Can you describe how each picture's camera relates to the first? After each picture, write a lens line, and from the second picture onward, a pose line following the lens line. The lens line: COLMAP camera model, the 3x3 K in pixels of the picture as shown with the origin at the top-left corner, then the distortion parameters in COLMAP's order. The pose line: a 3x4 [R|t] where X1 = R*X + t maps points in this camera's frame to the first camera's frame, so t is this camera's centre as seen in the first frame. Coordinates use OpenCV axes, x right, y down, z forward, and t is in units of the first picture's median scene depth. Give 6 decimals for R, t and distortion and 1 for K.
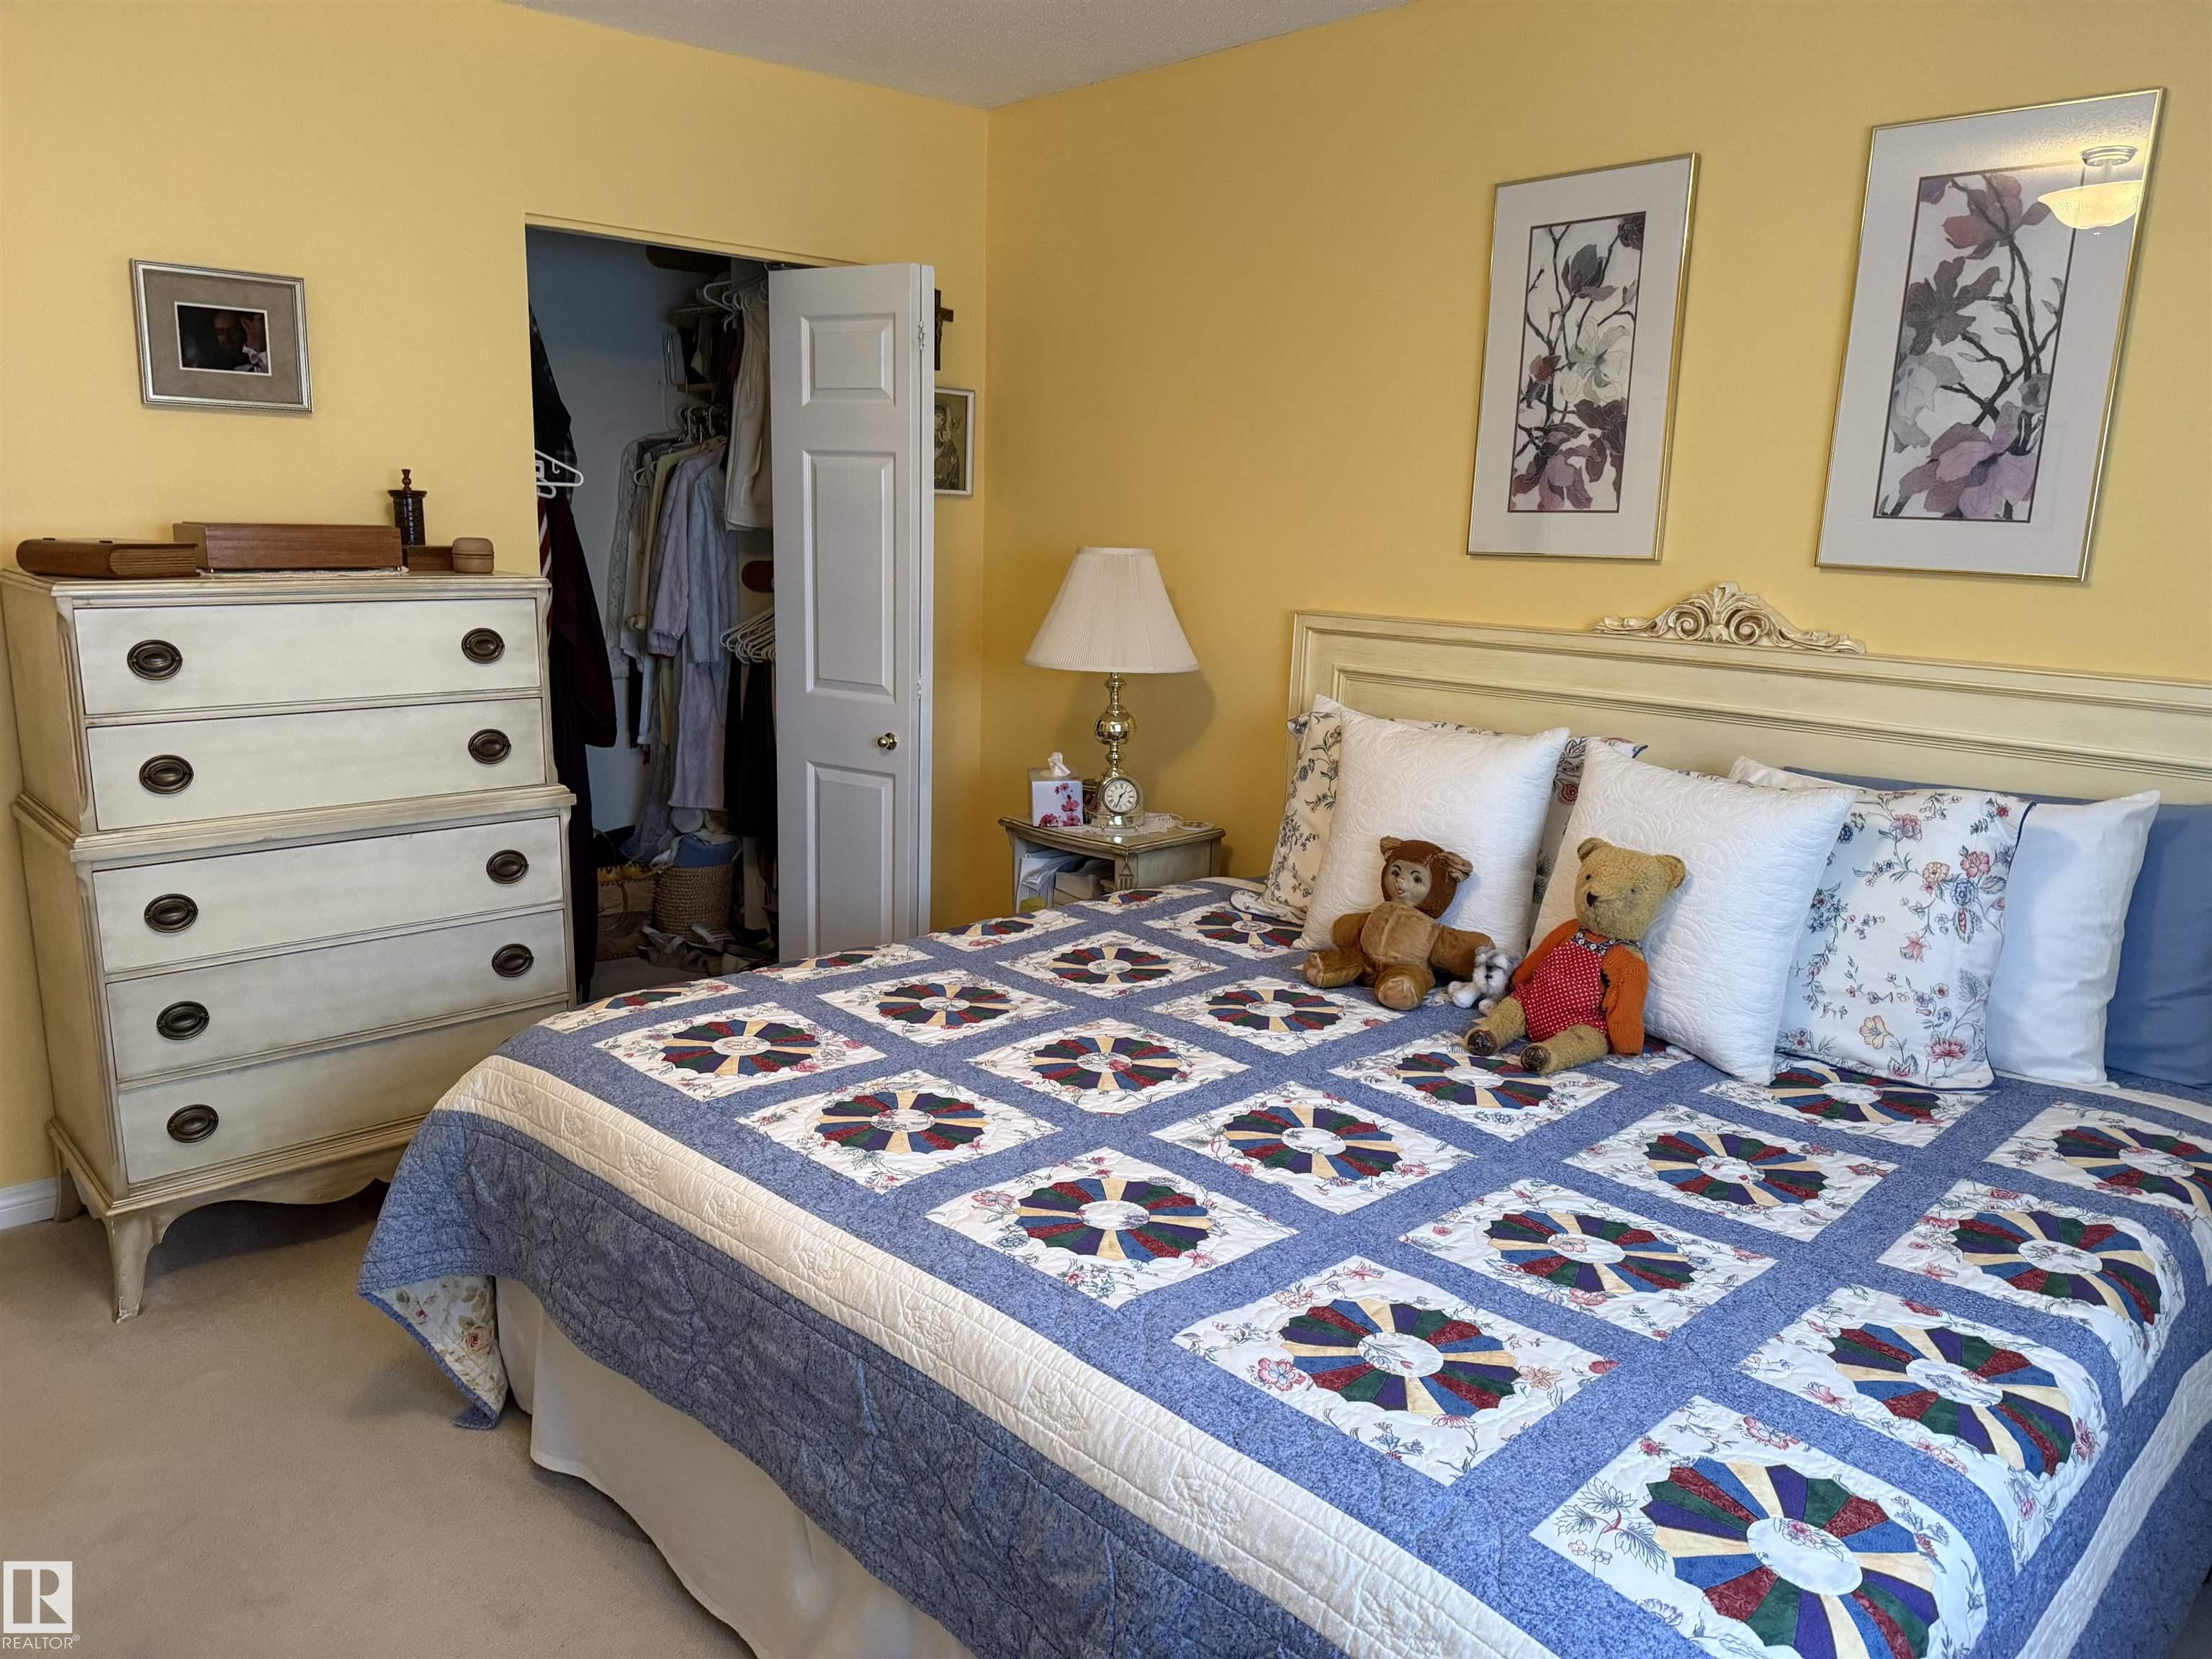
lens RADIAL K [[1550.3, 0, 1118.5], [0, 1550.3, 844.8], [0, 0, 1]] dist [0.091180, -0.153064]
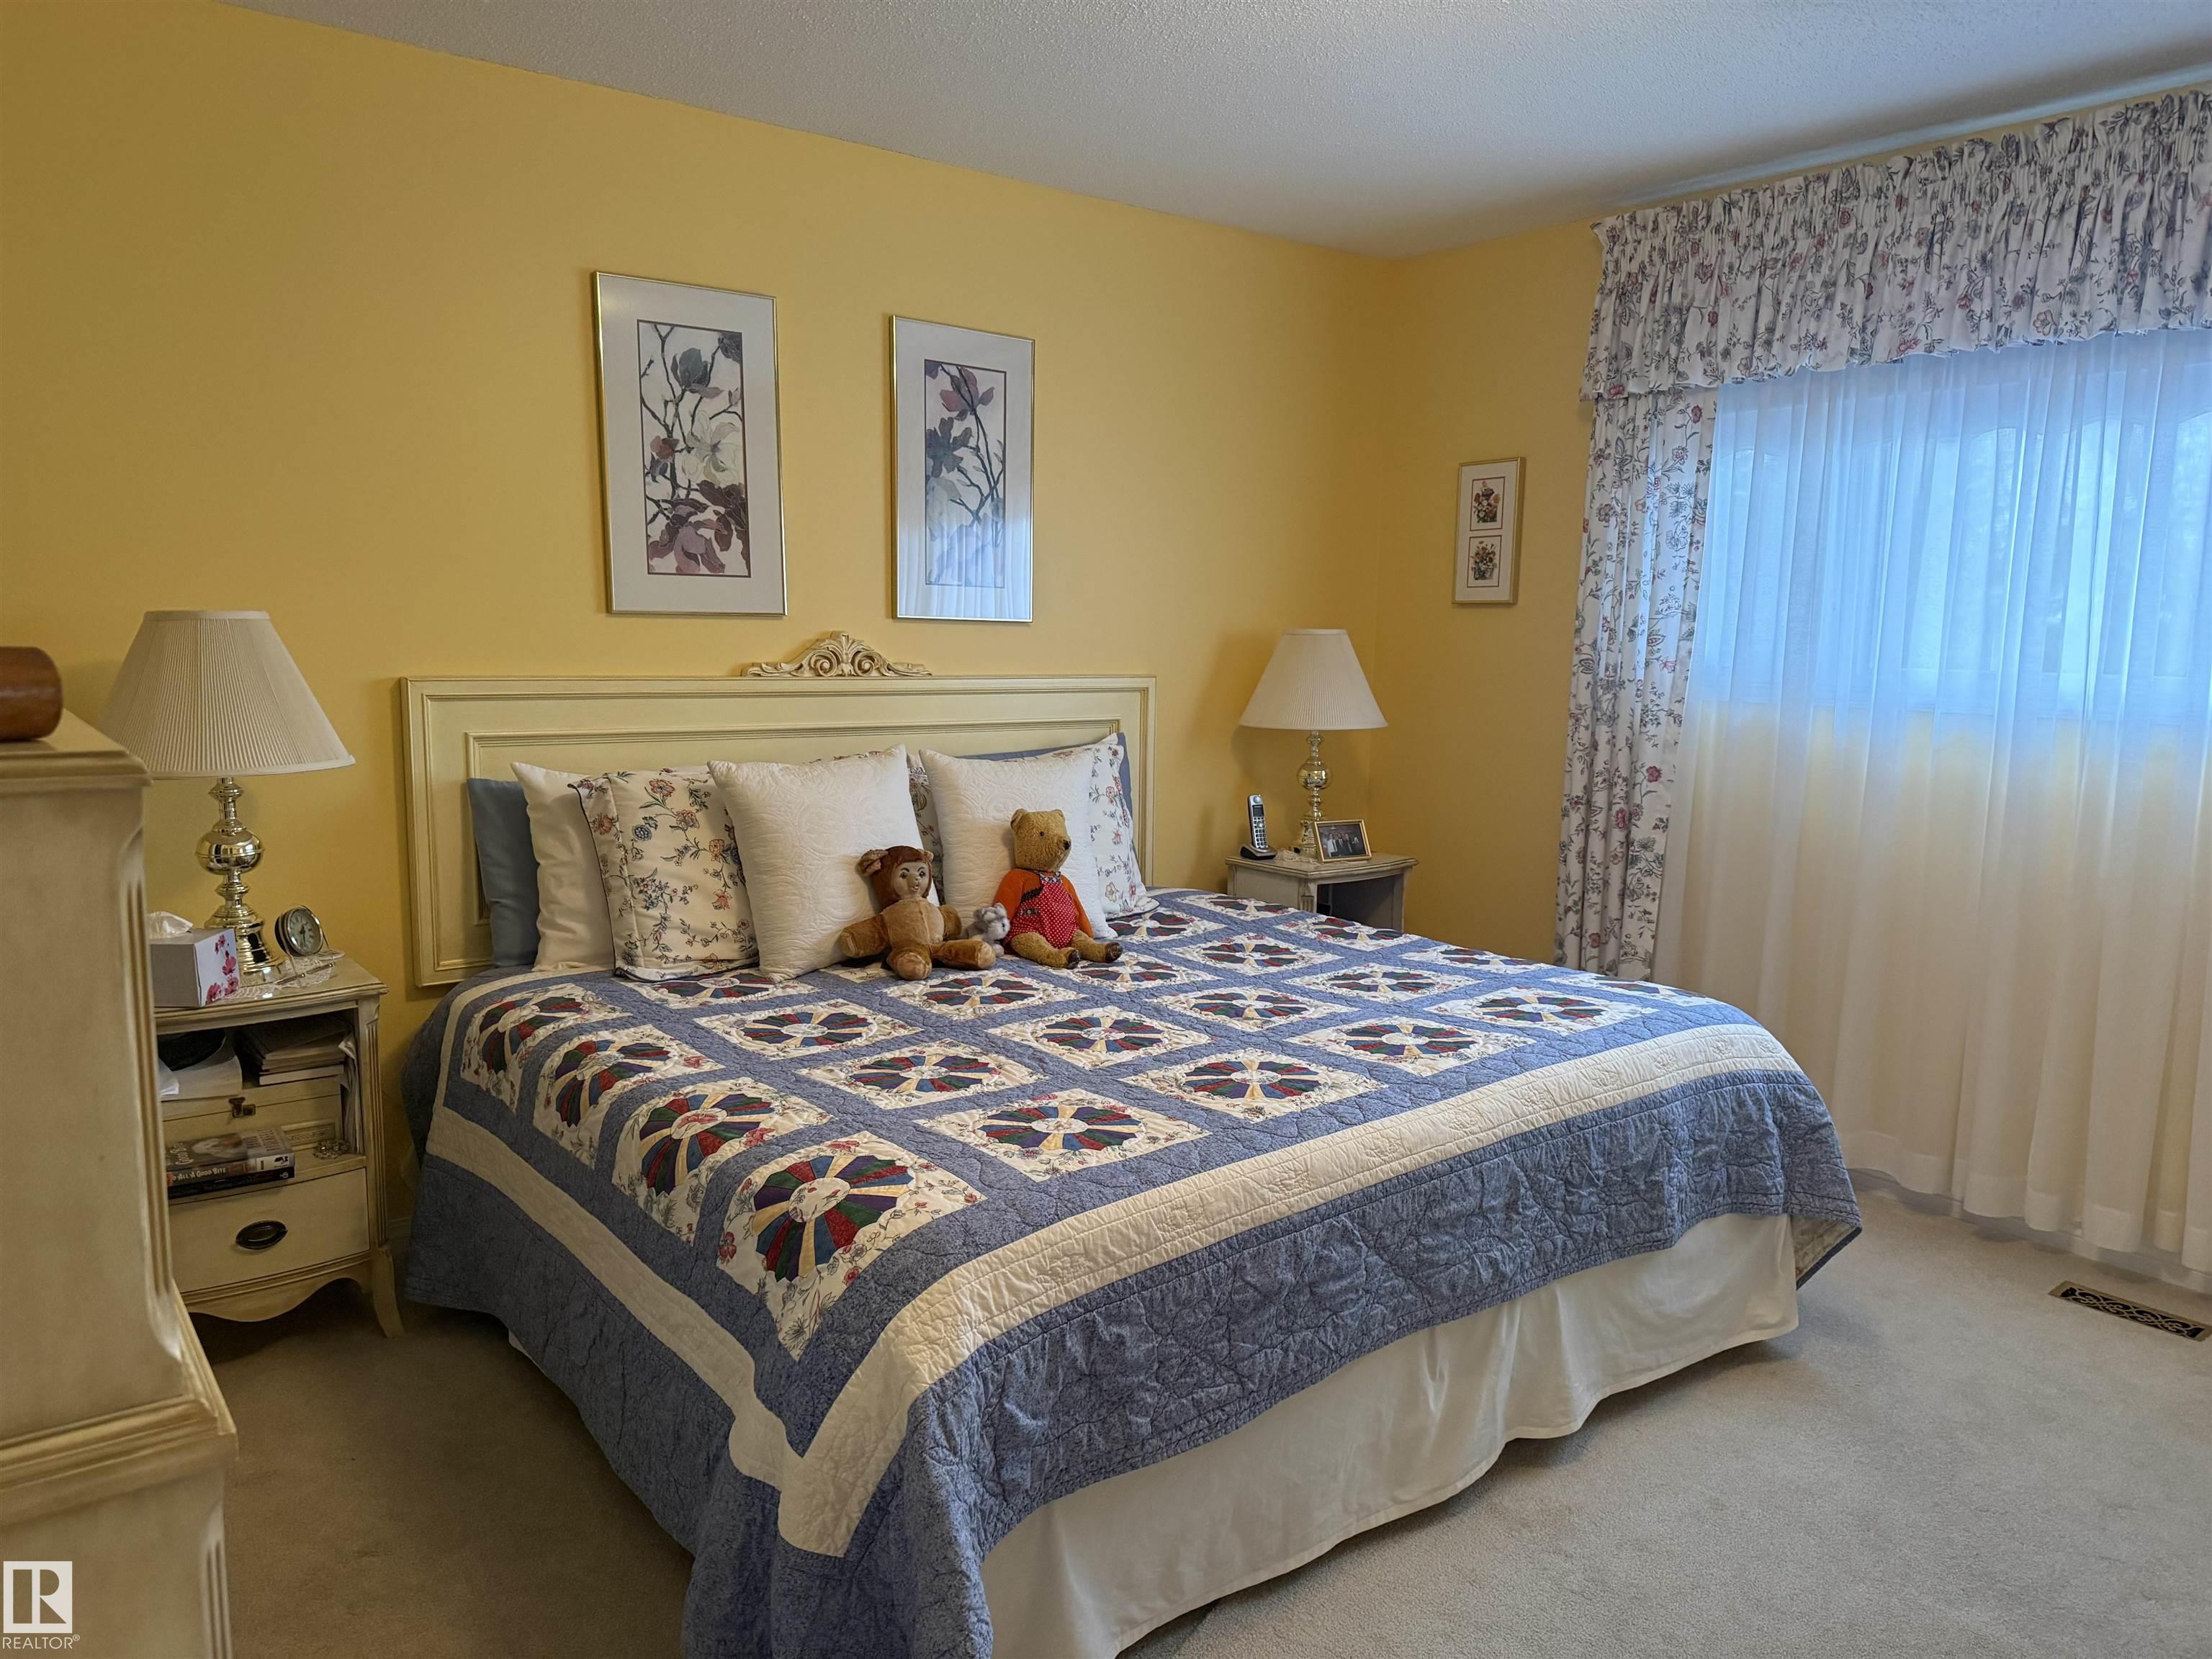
lens RADIAL K [[1550.3, 0, 1118.5], [0, 1550.3, 844.8], [0, 0, 1]] dist [0.091180, -0.153064]
pose [[0.084545, -0.163217, 0.982961, -0.877976], [0.193002, 0.970493, 0.144546, -0.131095], [-0.977549, 0.177493, 0.113551, 0.622311]]
